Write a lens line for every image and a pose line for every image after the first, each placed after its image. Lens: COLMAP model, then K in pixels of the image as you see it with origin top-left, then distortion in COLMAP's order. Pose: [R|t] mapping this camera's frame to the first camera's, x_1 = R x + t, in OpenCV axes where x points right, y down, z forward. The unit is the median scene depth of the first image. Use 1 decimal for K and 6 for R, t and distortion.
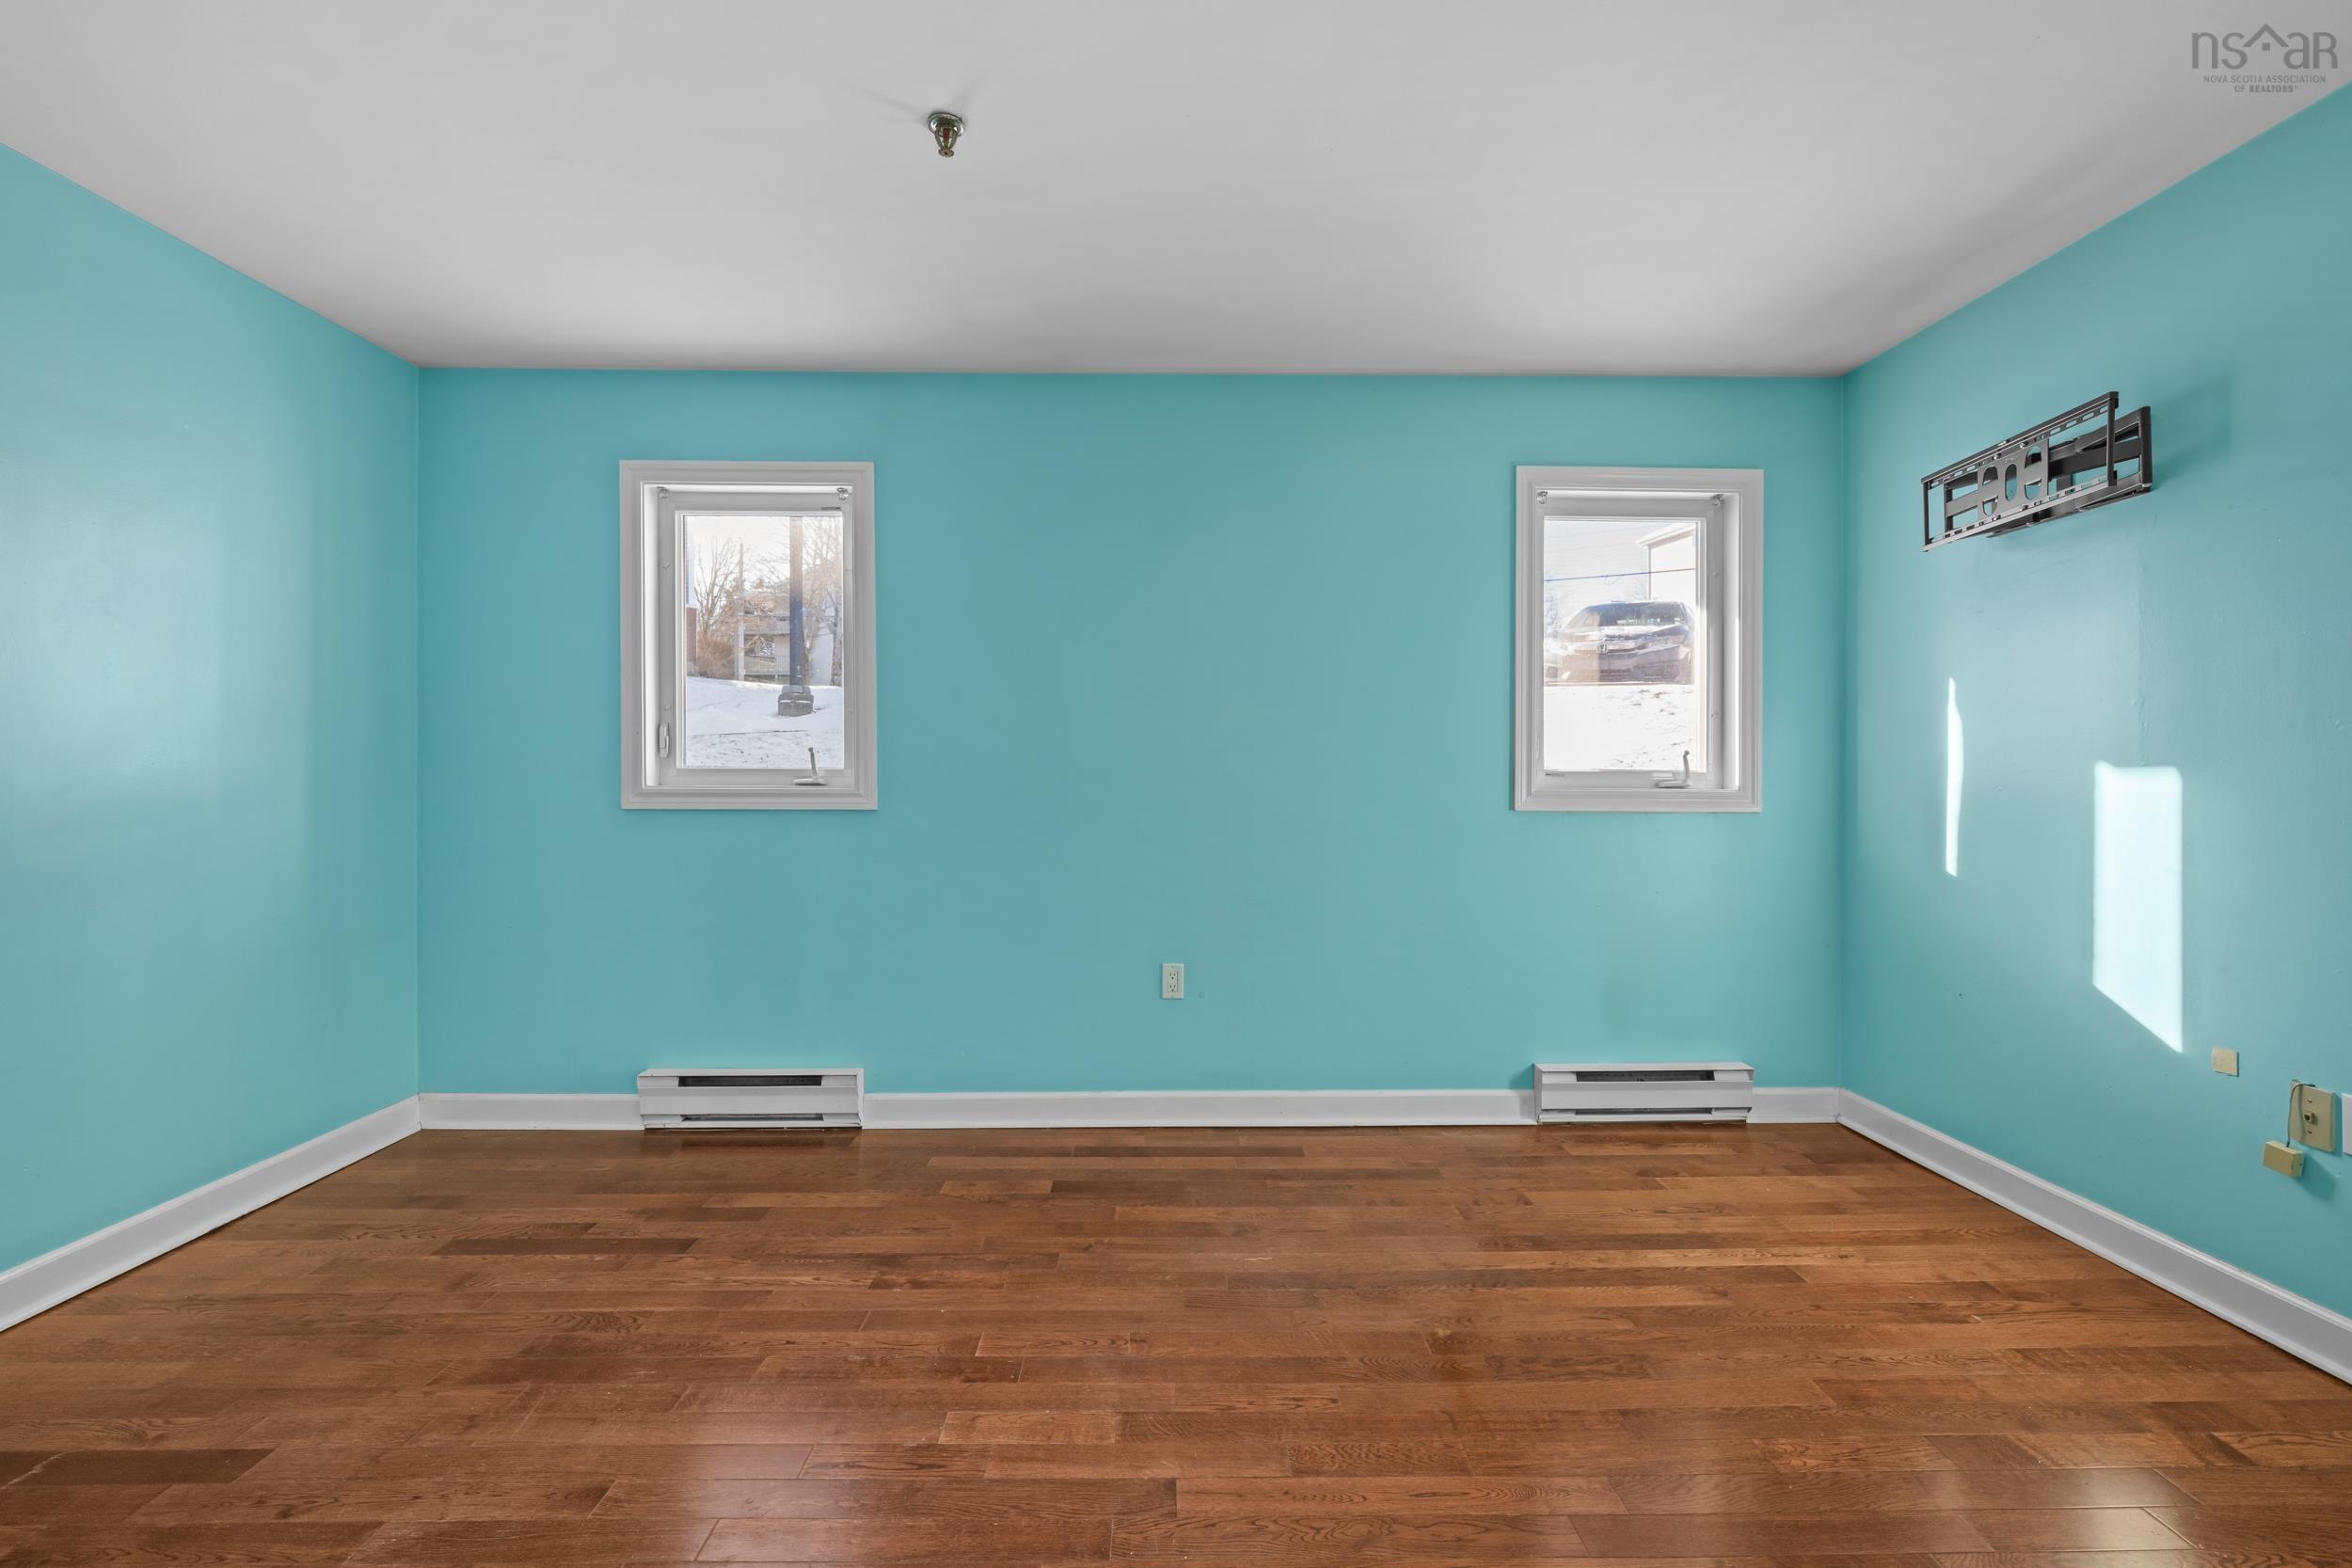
lens RADIAL K [[1050.2, 0, 1179.0], [0, 1050.2, 777.3], [0, 0, 1]] dist [-0.004864, 0.003216]
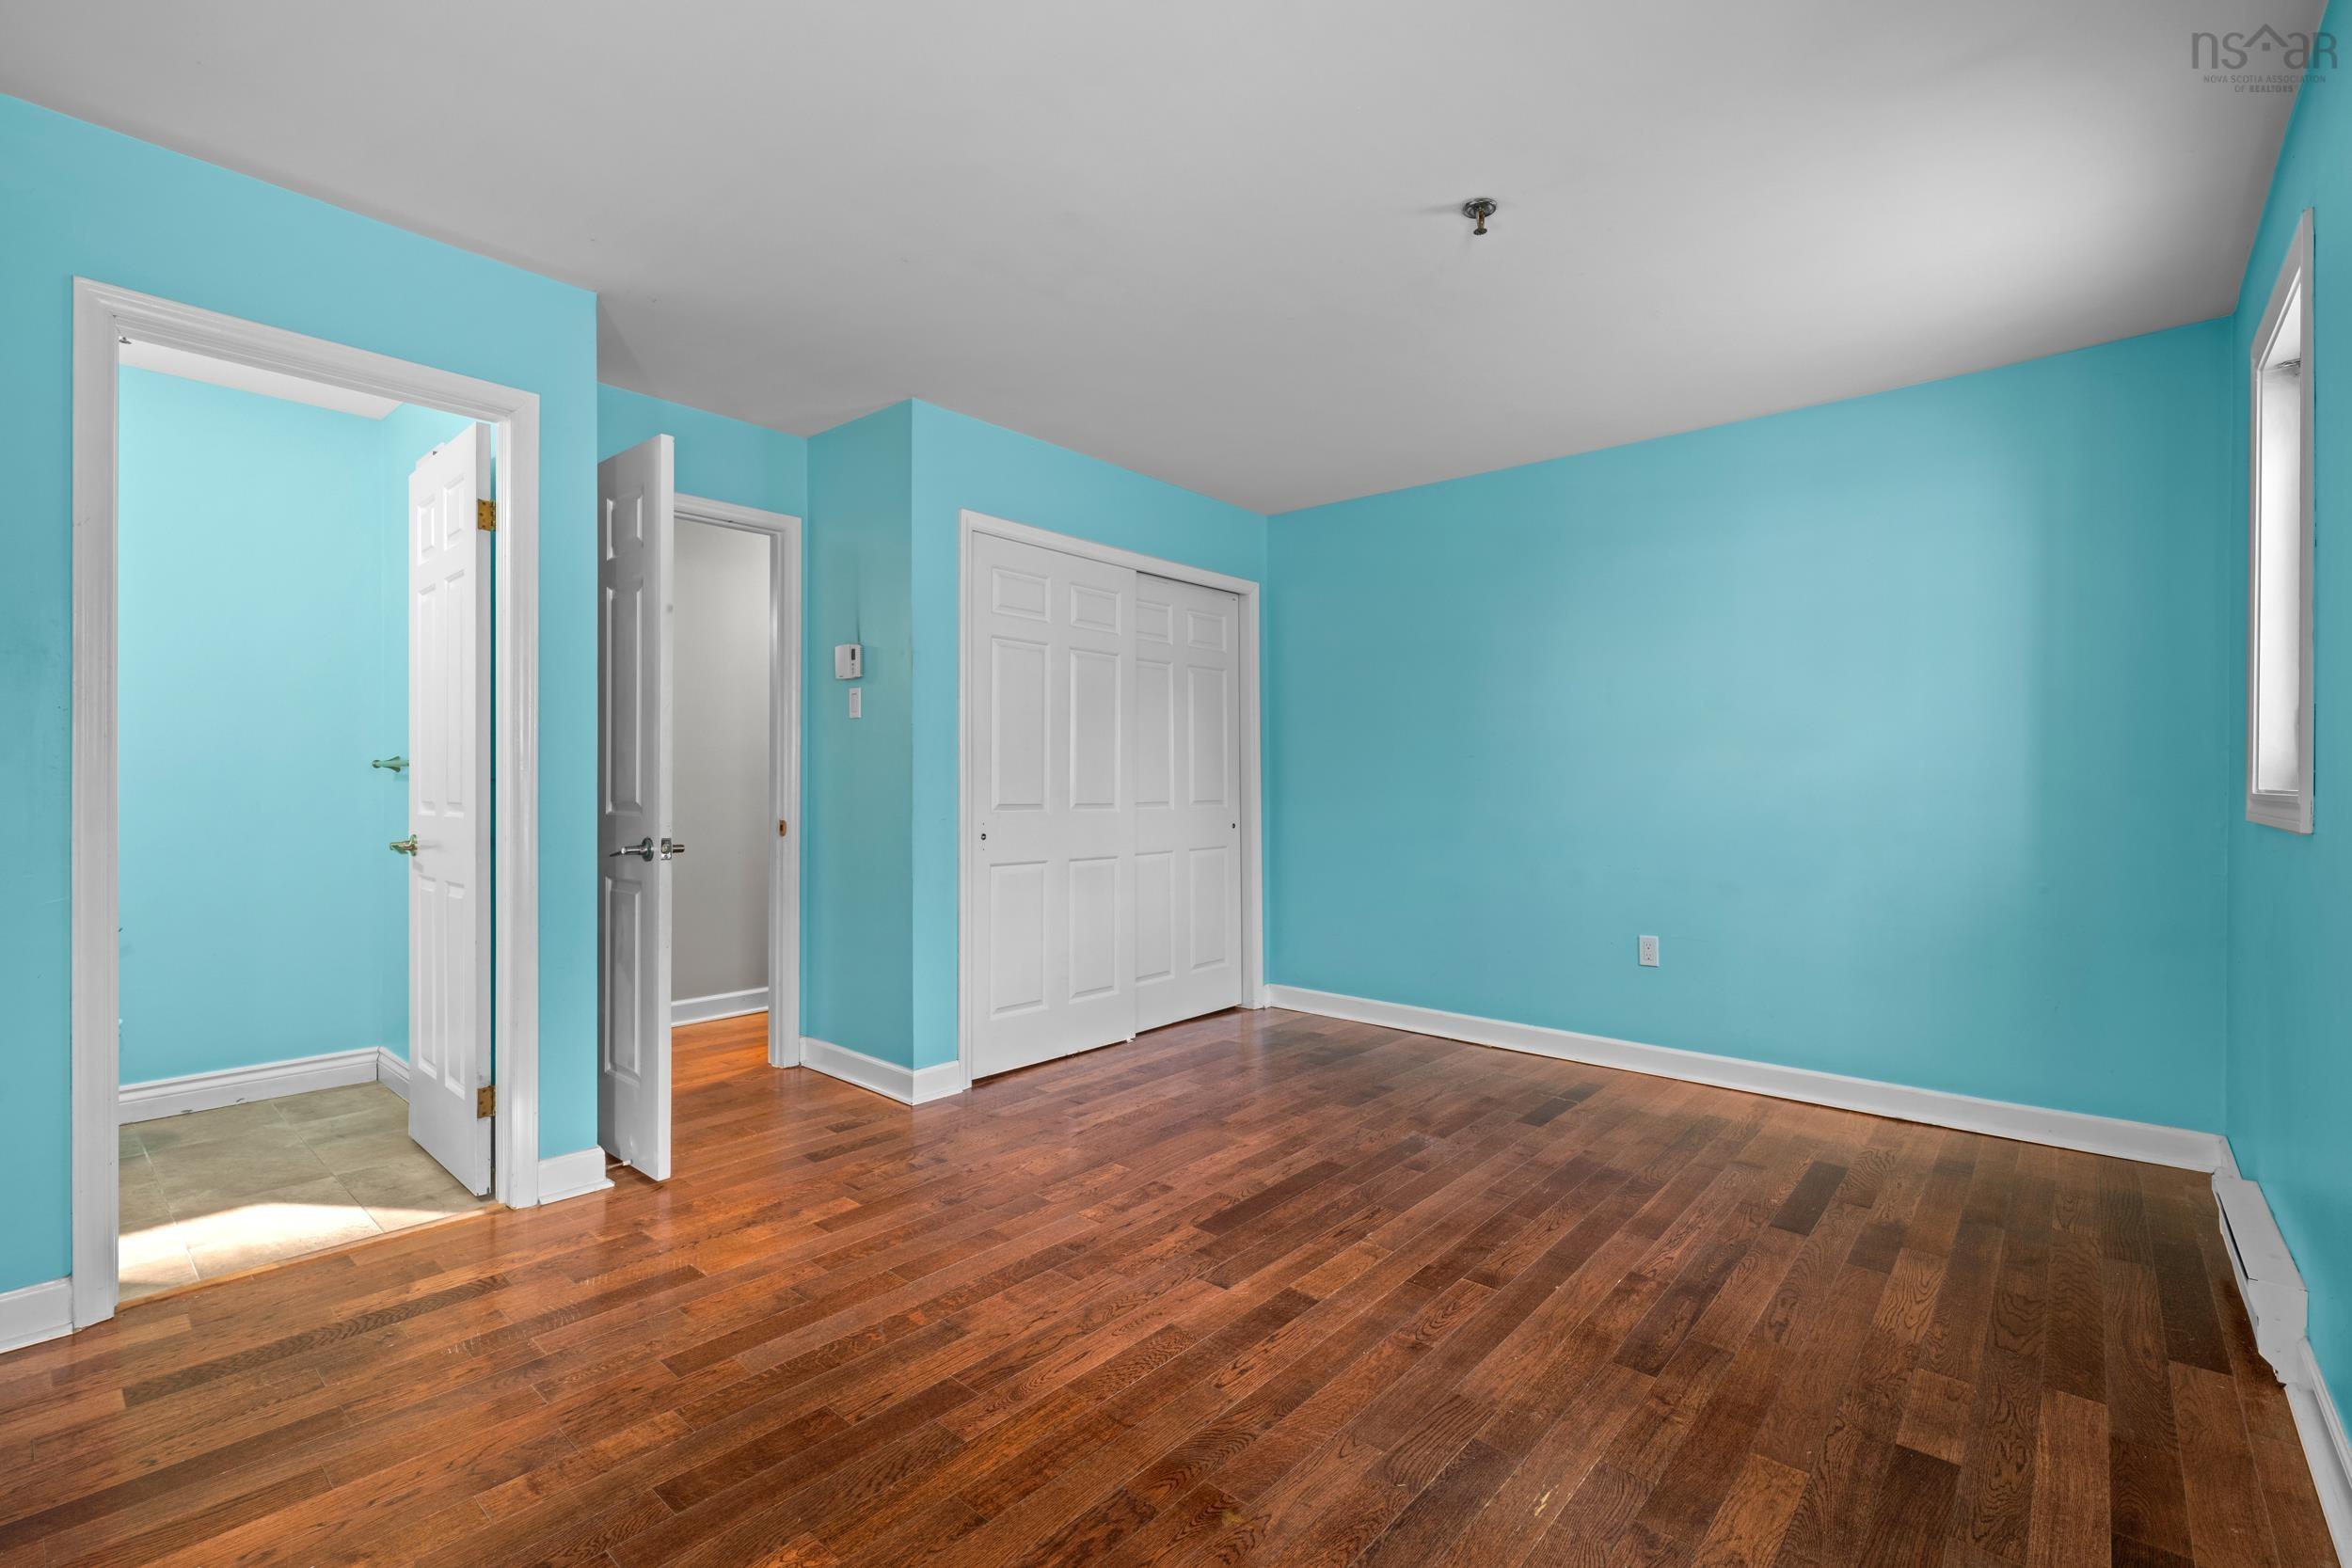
lens RADIAL K [[1050.2, 0, 1177.5], [0, 1050.2, 780.8], [0, 0, 1]] dist [-0.004864, 0.003216]
pose [[-0.668966, -0.006974, -0.743260, 0.858037], [-0.007339, 0.999969, -0.002777, 0.016934], [0.743256, 0.003598, -0.668997, 1.521544]]
